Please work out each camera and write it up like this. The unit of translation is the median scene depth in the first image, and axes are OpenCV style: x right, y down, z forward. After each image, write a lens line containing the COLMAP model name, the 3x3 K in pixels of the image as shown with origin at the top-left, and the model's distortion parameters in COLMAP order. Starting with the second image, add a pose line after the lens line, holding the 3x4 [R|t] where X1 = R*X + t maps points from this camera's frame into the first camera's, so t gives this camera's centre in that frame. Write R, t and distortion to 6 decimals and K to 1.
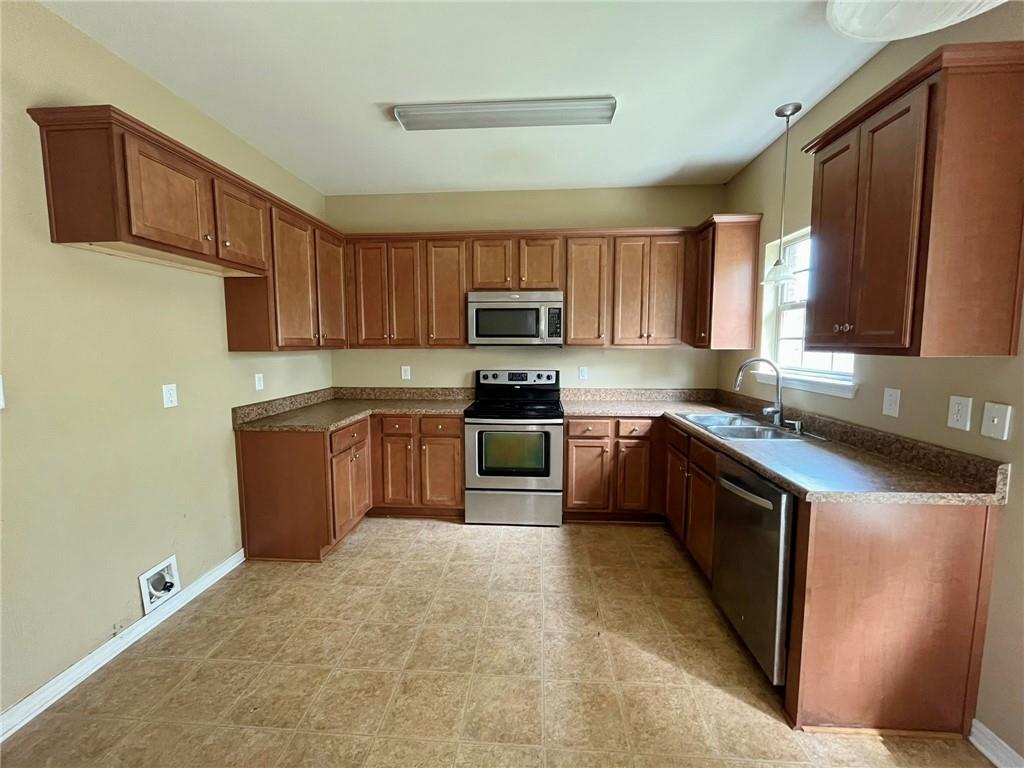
lens RADIAL K [[416.8, 0, 512.0], [0, 416.8, 384.0], [0, 0, 1]] dist [-0.002877, -0.000156]
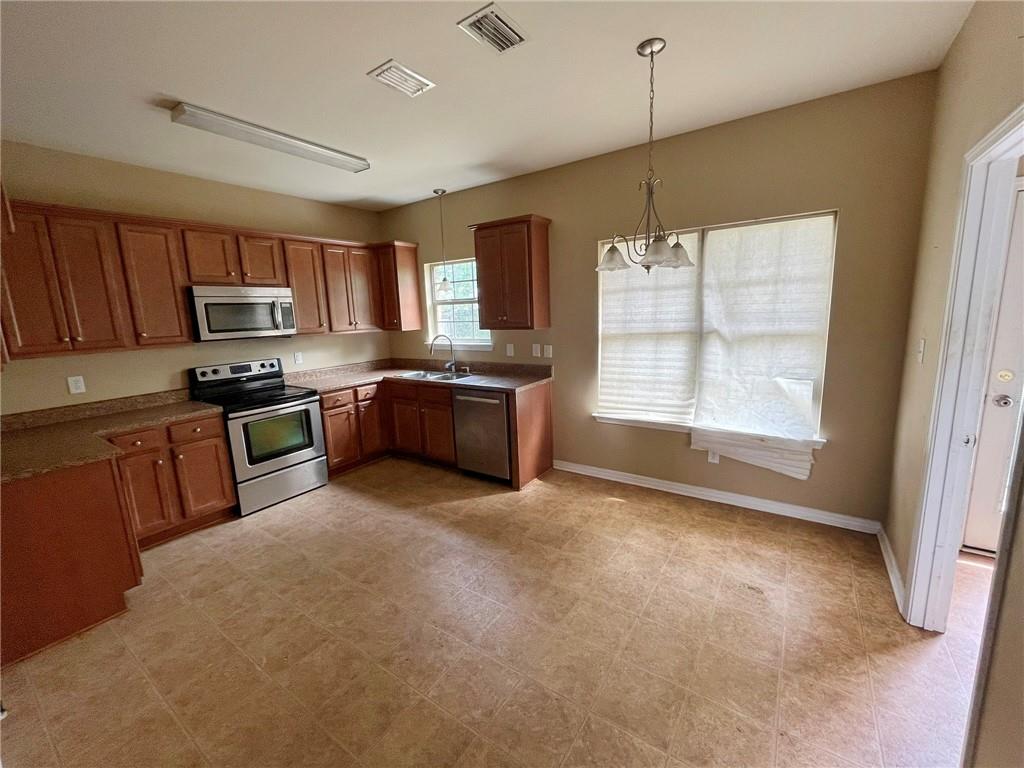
lens RADIAL K [[416.8, 0, 512.0], [0, 416.8, 384.0], [0, 0, 1]] dist [-0.002877, -0.000156]
pose [[0.507317, -0.168892, 0.845048, -0.597234], [0.121234, 0.984842, 0.124050, -0.031305], [-0.853189, 0.039516, 0.520102, -0.105647]]
